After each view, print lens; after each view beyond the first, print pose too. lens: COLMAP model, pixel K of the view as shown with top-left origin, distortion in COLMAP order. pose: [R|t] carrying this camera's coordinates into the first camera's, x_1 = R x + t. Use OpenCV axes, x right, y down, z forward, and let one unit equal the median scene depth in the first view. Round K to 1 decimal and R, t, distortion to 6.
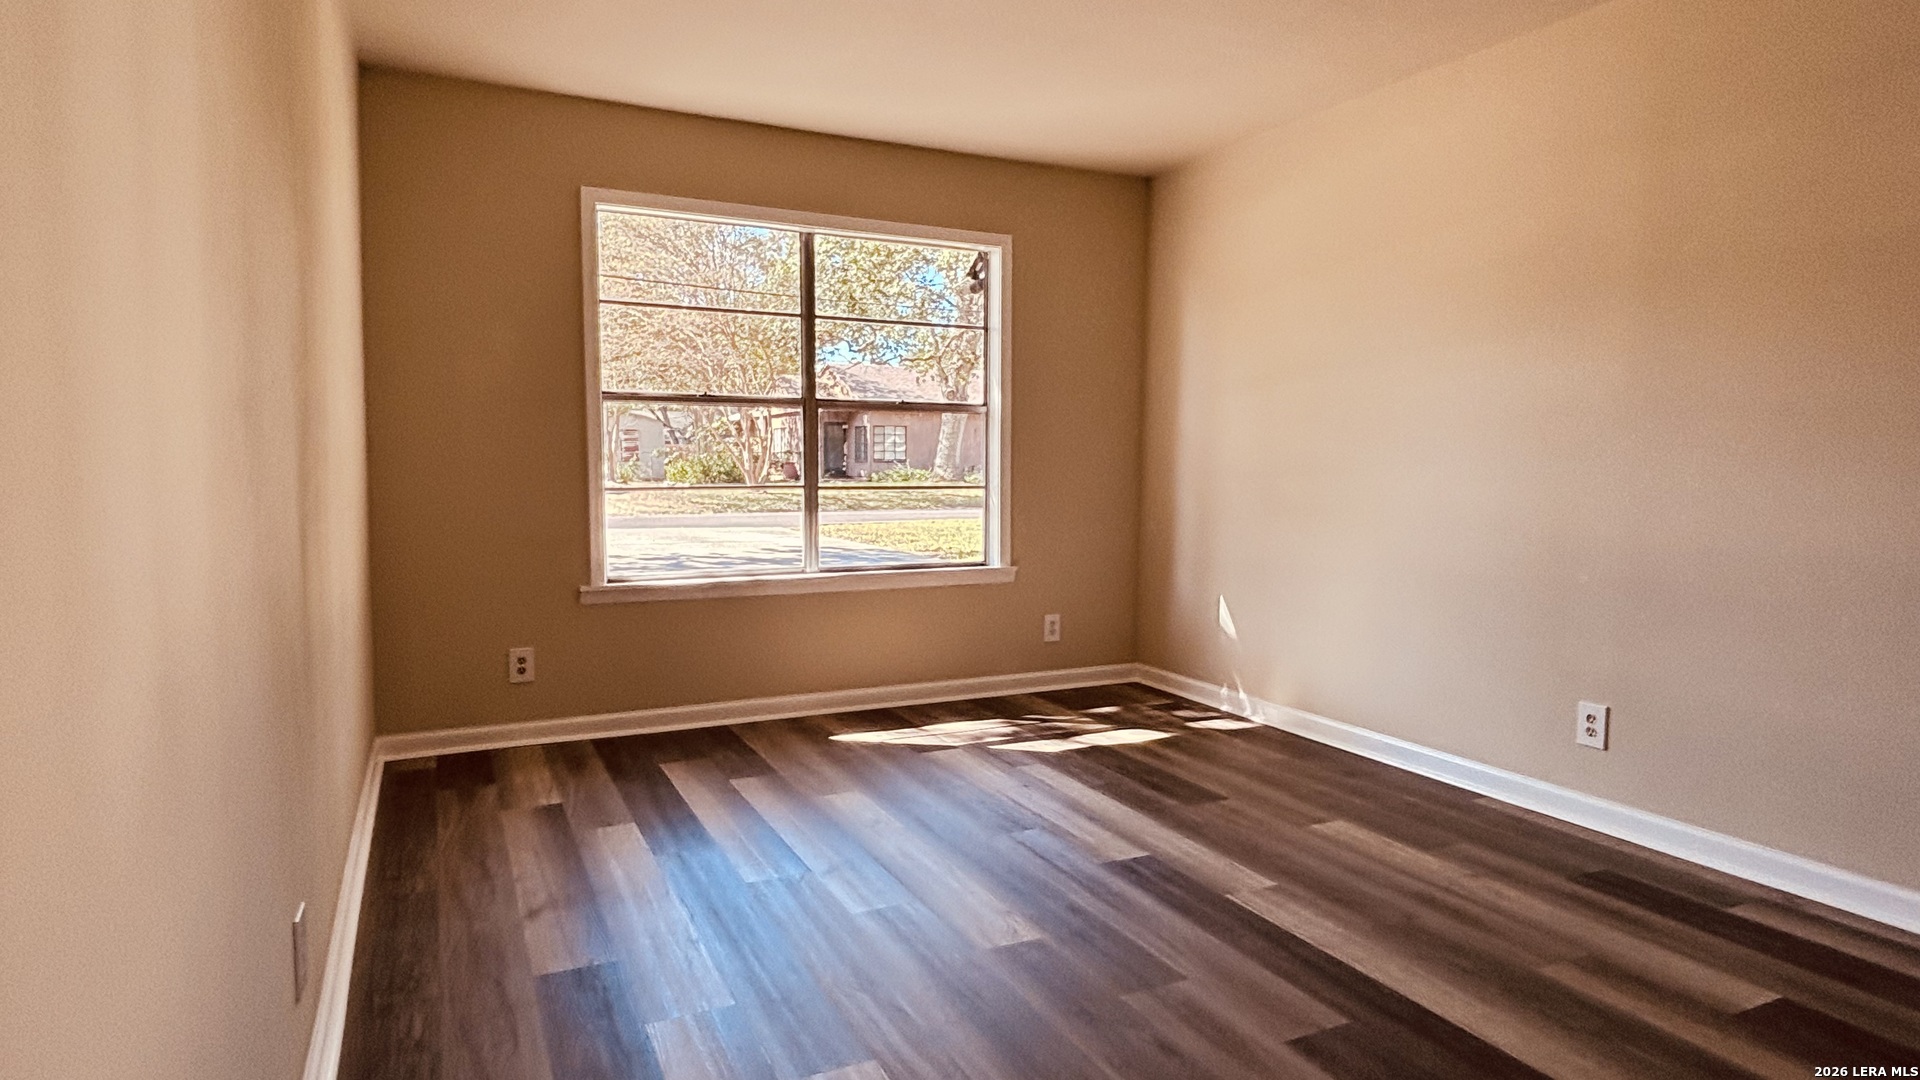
lens RADIAL K [[1101.0, 0, 951.3], [0, 1101.0, 539.6], [0, 0, 1]] dist [0.102192, -0.151239]
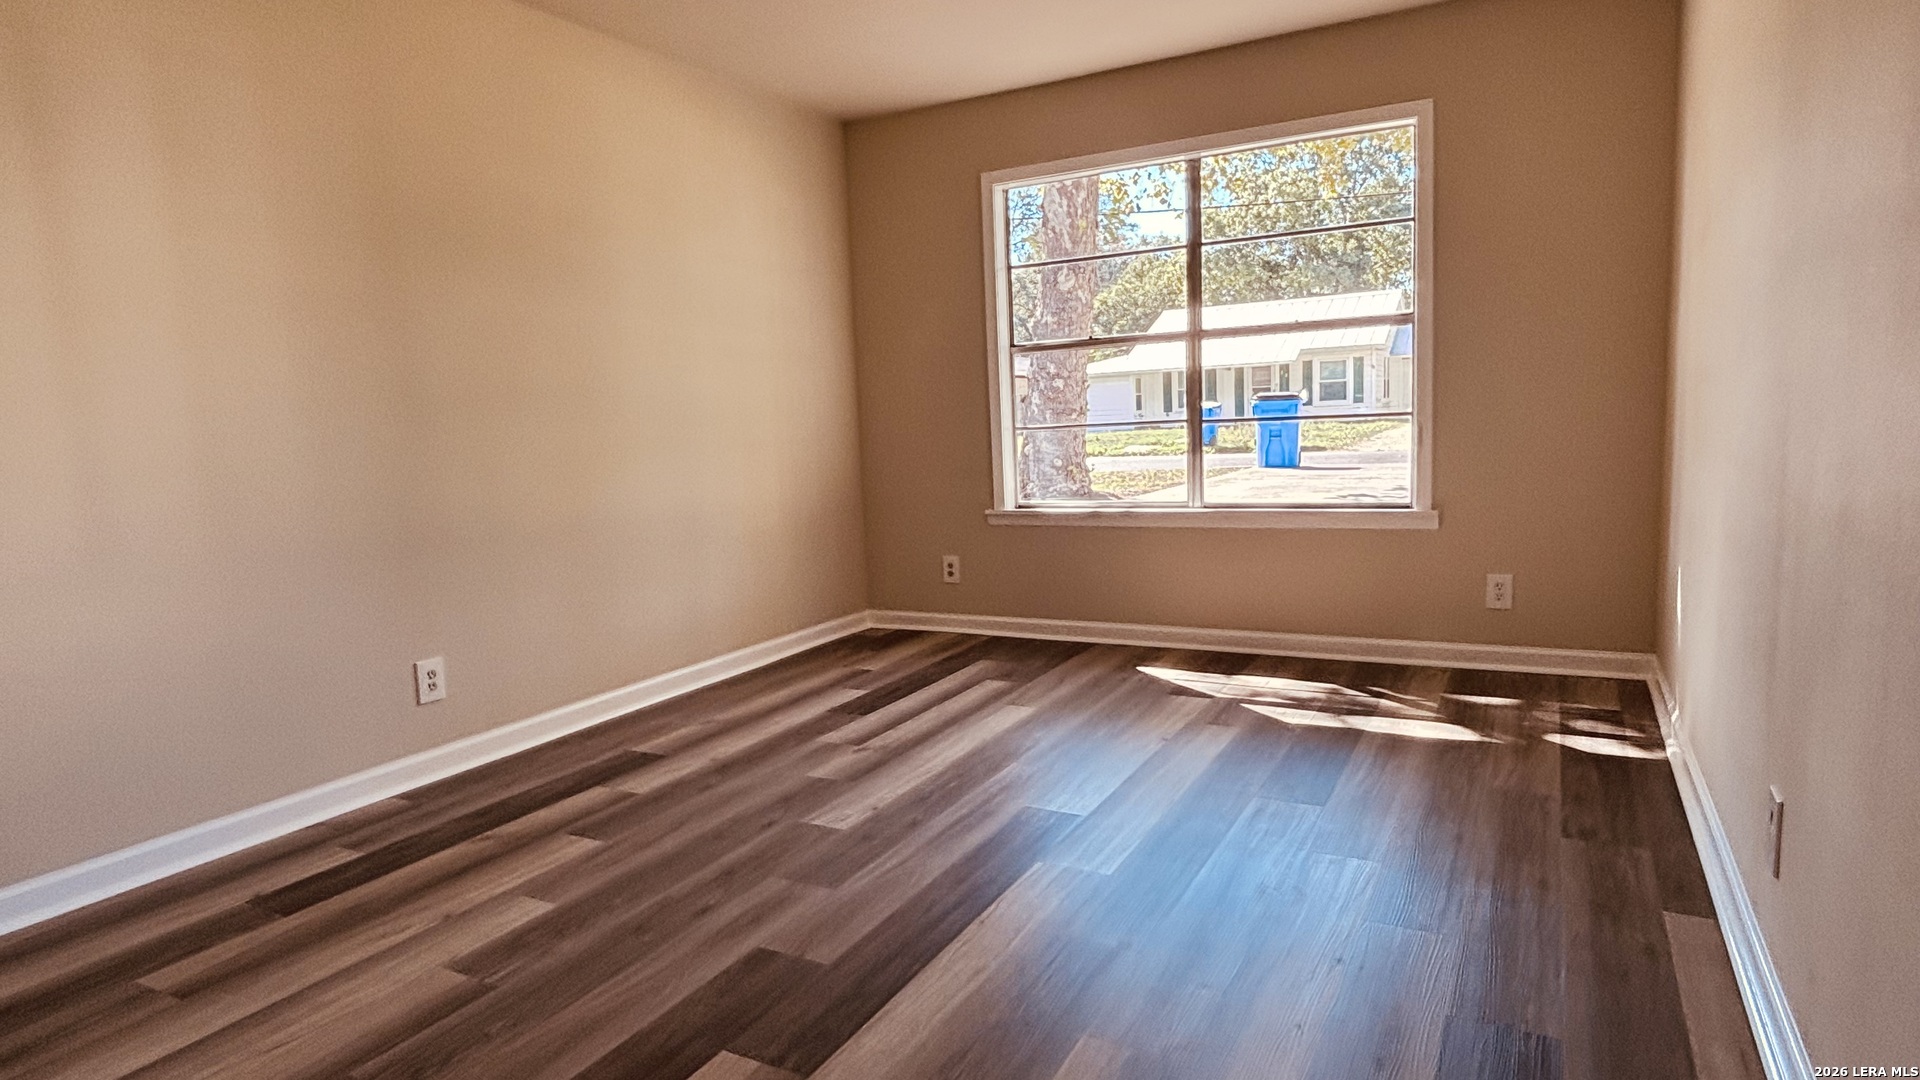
lens RADIAL K [[1101.0, 0, 951.3], [0, 1101.0, 539.6], [0, 0, 1]] dist [0.102192, -0.151239]
pose [[0.563864, 0.063730, -0.823405, 0.626873], [-0.012214, 0.997553, 0.068844, -0.007701], [0.825777, -0.028762, 0.563262, 0.282674]]
